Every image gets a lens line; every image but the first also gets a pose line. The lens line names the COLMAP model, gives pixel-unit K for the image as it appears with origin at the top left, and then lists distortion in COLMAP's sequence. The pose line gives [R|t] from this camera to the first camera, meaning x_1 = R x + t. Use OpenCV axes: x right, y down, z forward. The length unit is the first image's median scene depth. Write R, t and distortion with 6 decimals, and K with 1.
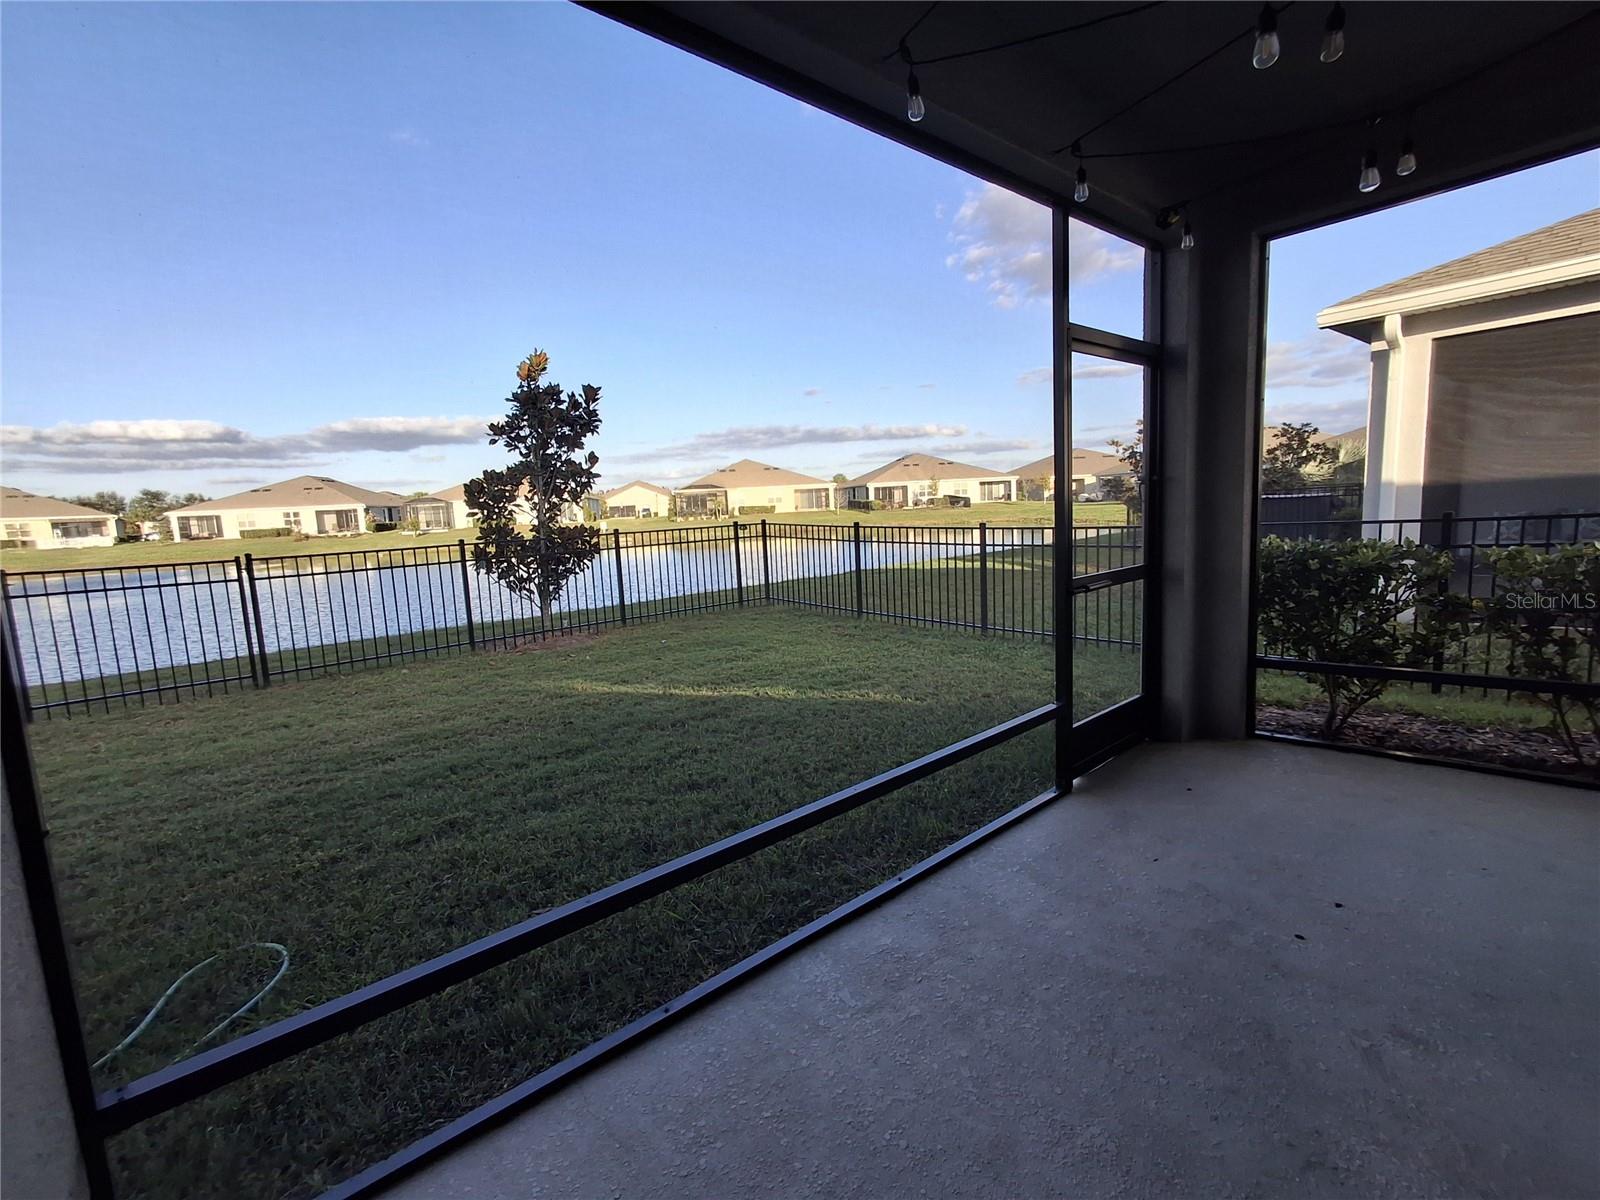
lens RADIAL K [[730.9, 0, 792.4], [0, 730.9, 600.4], [0, 0, 1]] dist [0.000078, 0.004300]
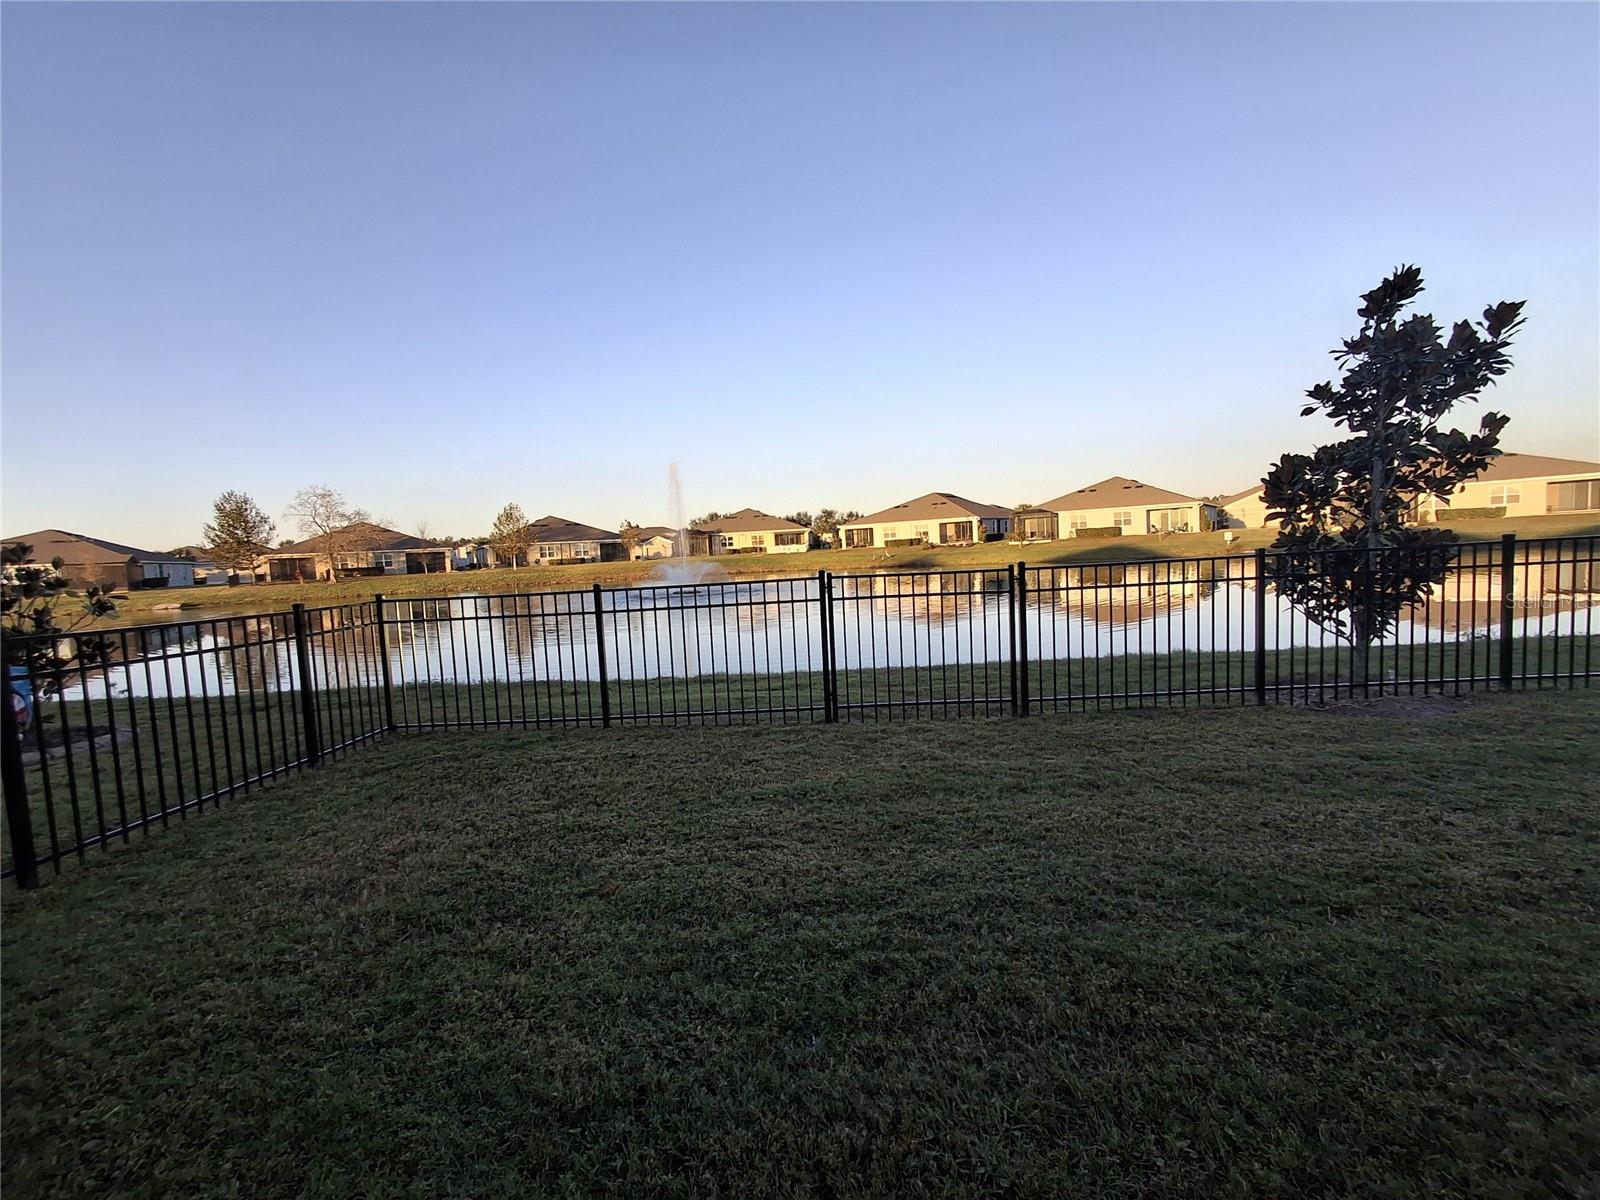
lens RADIAL K [[730.9, 0, 787.3], [0, 730.9, 613.2], [0, 0, 1]] dist [0.000078, 0.004300]
pose [[0.724462, 0.070606, -0.685689, -0.266229], [-0.068887, 0.997176, 0.029898, 0.000407], [0.685864, 0.025576, 0.727281, 0.102230]]
